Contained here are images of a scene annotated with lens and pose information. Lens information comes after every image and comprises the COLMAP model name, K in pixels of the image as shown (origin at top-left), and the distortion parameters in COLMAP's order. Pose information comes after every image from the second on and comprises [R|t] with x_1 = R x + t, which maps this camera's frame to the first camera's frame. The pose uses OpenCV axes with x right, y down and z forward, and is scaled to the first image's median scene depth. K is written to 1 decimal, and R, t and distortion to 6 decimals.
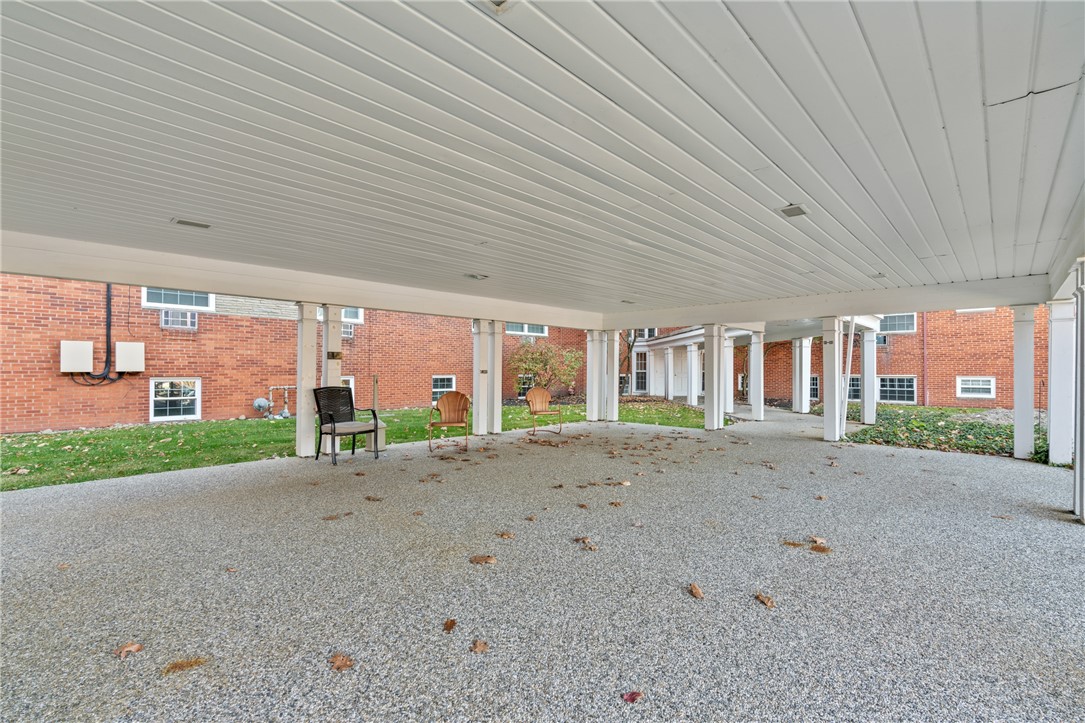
lens RADIAL K [[484.9, 0, 547.0], [0, 484.9, 369.3], [0, 0, 1]] dist [-0.002035, -0.000098]
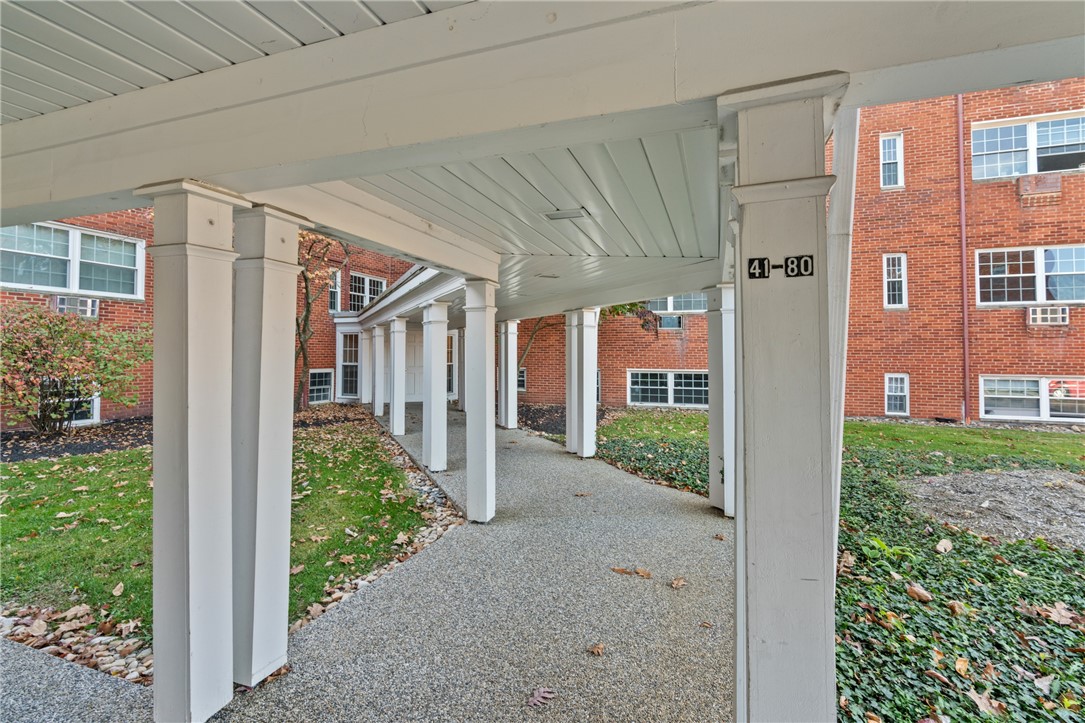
lens RADIAL K [[484.9, 0, 542.6], [0, 484.9, 353.7], [0, 0, 1]] dist [-0.002035, -0.000098]
pose [[0.913567, -0.002123, 0.406683, 0.180245], [0.000476, 0.999991, 0.004150, -0.012637], [-0.406688, -0.003598, 0.913560, 0.354201]]
